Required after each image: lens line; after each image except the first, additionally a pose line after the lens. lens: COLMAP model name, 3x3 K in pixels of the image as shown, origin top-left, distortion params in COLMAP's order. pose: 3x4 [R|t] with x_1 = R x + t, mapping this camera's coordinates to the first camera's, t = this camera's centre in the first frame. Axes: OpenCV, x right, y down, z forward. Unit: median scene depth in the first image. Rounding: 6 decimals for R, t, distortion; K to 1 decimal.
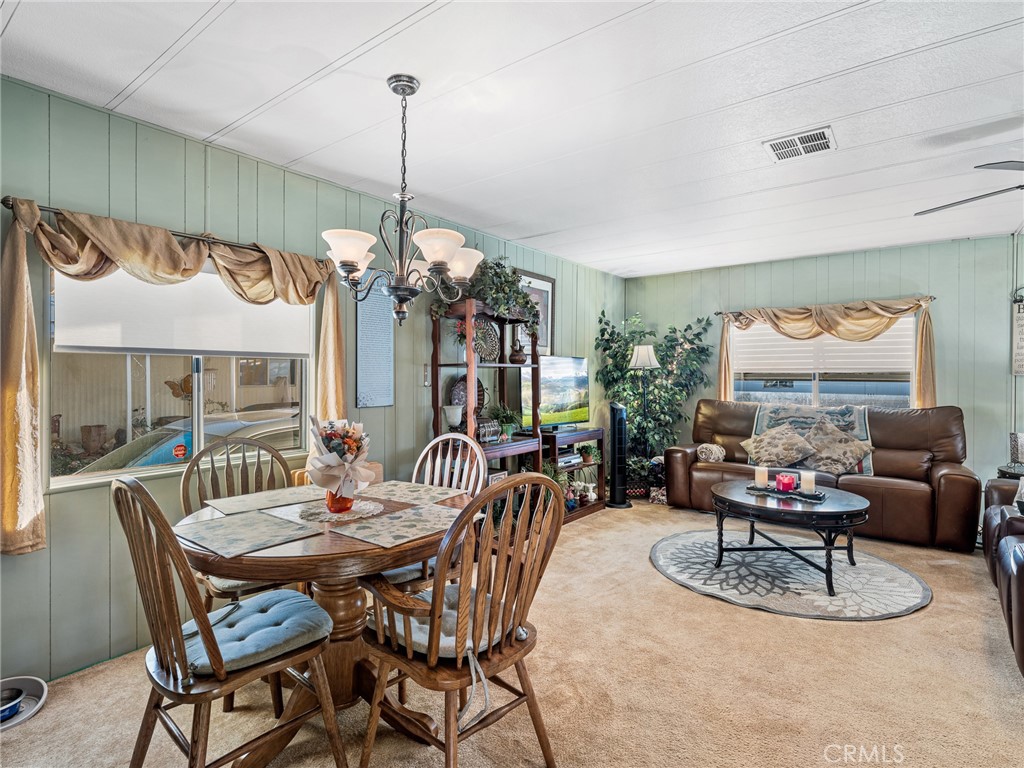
lens RADIAL K [[503.0, 0, 519.8], [0, 503.0, 380.5], [0, 0, 1]] dist [-0.003360, -0.000893]
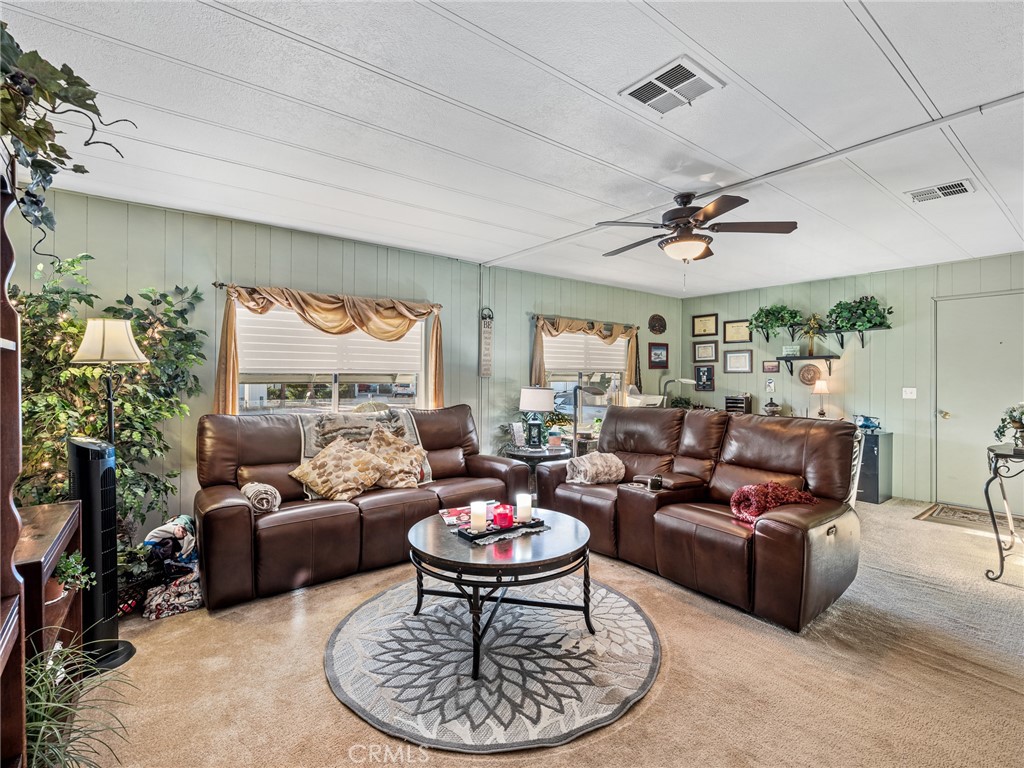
lens RADIAL K [[475.4, 0, 502.0], [0, 475.4, 374.7], [0, 0, 1]] dist [-0.002815, 0.000346]
pose [[0.277066, 0.001237, 0.960850, -0.132212], [0.007750, 0.999964, -0.003522, -0.010317], [-0.960820, 0.008422, 0.277047, 0.574544]]
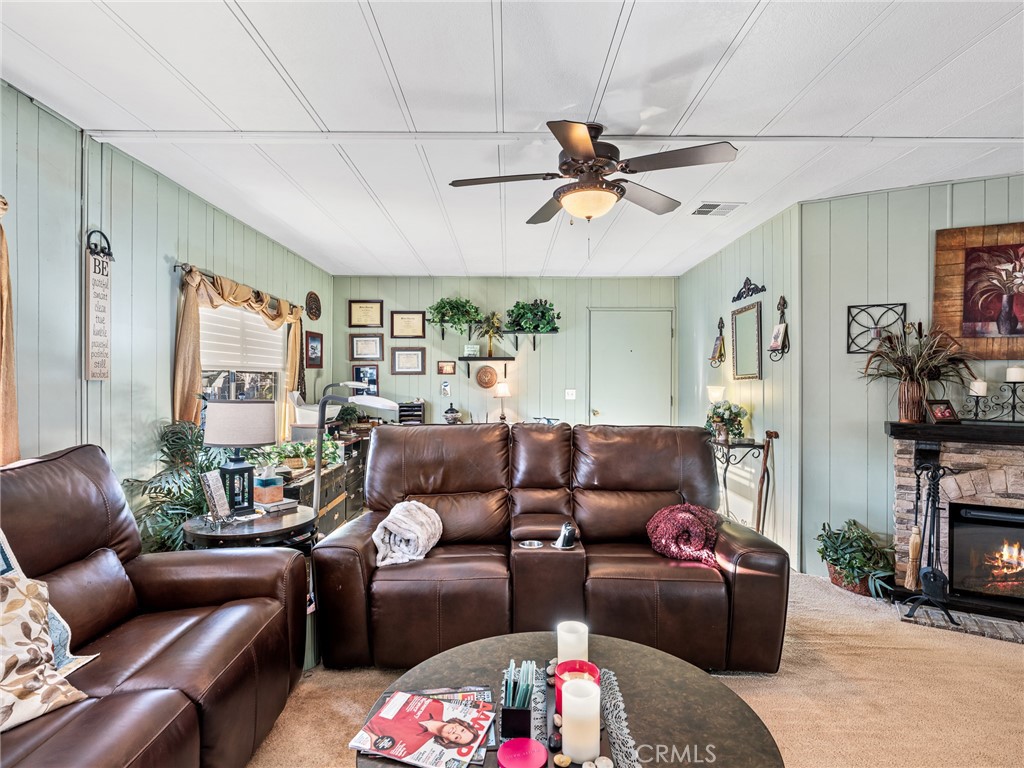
lens RADIAL K [[553.5, 0, 506.9], [0, 553.5, 384.1], [0, 0, 1]] dist [0.001235, -0.003143]
pose [[-0.596818, -0.010232, 0.802312, 0.182534], [0.004689, 0.999857, 0.016240, -0.012902], [-0.802363, 0.013454, -0.596684, 0.920617]]
